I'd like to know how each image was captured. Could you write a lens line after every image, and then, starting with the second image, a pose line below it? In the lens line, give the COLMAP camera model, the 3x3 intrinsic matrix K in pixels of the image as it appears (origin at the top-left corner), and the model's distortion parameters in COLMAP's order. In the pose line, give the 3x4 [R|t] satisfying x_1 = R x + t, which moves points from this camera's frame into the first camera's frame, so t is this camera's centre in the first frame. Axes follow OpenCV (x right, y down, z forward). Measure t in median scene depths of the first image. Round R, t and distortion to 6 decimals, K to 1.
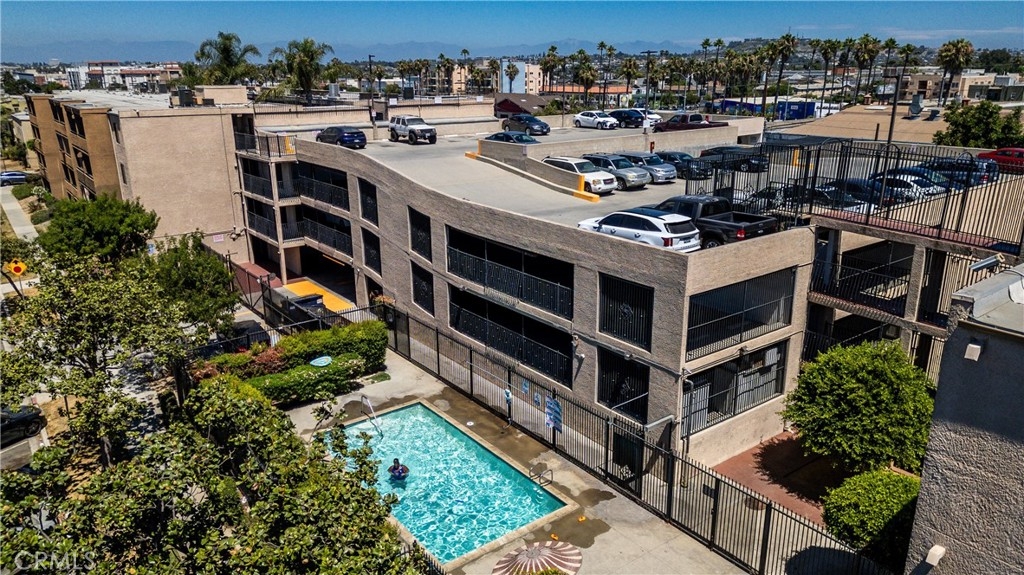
lens RADIAL K [[712.6, 0, 514.2], [0, 712.6, 286.9], [0, 0, 1]] dist [0.031810, -0.000165]
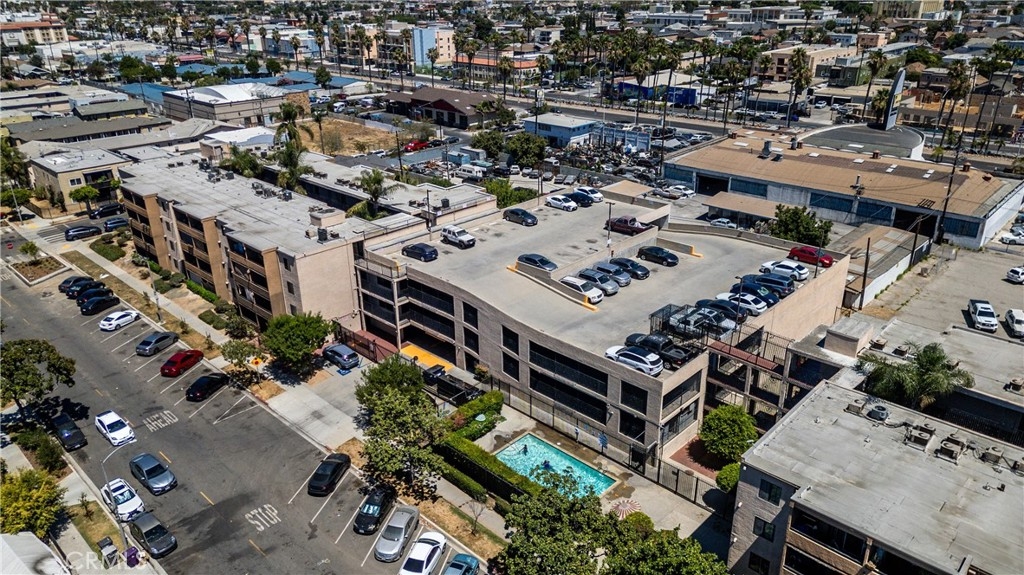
lens RADIAL K [[708.0, 0, 512.0], [0, 708.0, 287.5], [0, 0, 1]] dist [0.048040, -0.000111]
pose [[0.988097, -0.064098, 0.139839, -0.484245], [0.048221, 0.992297, 0.114112, -0.544152], [-0.146076, -0.106011, 0.983577, -1.072324]]
